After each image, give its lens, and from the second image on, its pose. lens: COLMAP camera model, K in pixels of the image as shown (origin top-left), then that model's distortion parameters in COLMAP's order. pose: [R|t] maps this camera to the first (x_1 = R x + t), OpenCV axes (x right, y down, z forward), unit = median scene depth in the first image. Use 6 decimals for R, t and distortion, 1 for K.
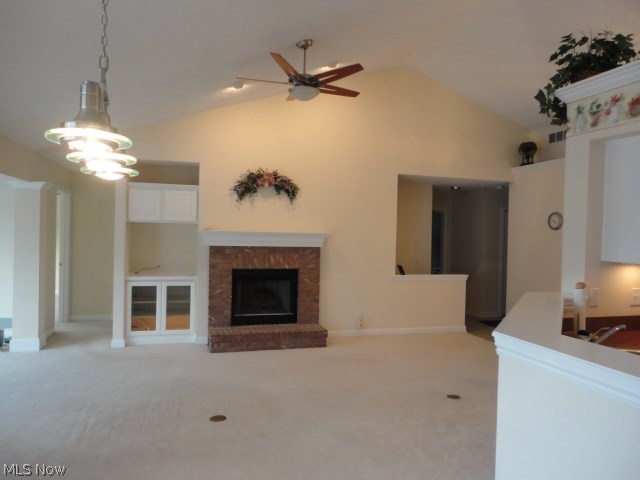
lens RADIAL K [[463.6, 0, 317.5], [0, 463.6, 237.9], [0, 0, 1]] dist [-0.011346, 0.010734]
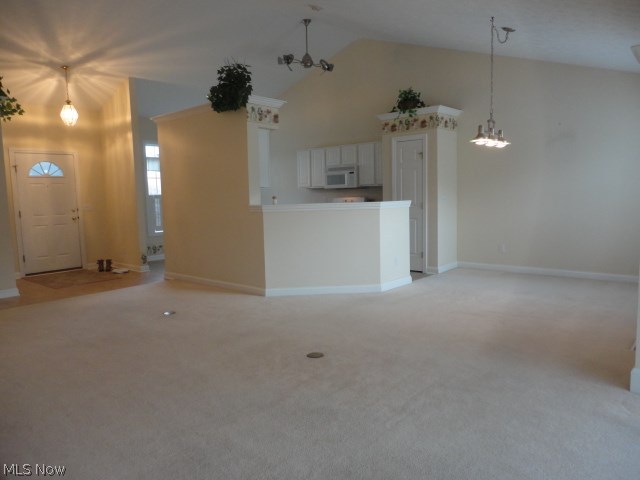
lens RADIAL K [[463.6, 0, 320.0], [0, 463.6, 240.9], [0, 0, 1]] dist [-0.011346, 0.010734]
pose [[-0.533837, -0.094026, 0.840344, -0.615454], [0.022715, 0.991845, 0.125408, 0.016183], [-0.845283, 0.086036, -0.527347, 0.896474]]
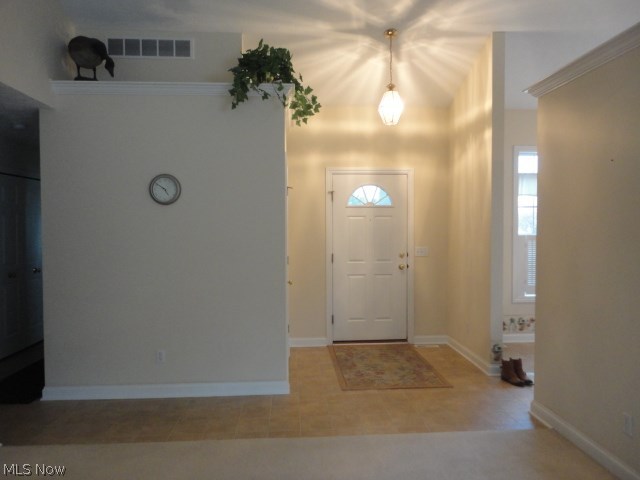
lens RADIAL K [[463.6, 0, 317.9], [0, 463.6, 239.9], [0, 0, 1]] dist [-0.011346, 0.010734]
pose [[0.222702, -0.051791, 0.973510, -0.016368], [0.017220, 0.998641, 0.049188, 0.002130], [-0.974735, 0.005809, 0.223291, 0.741550]]
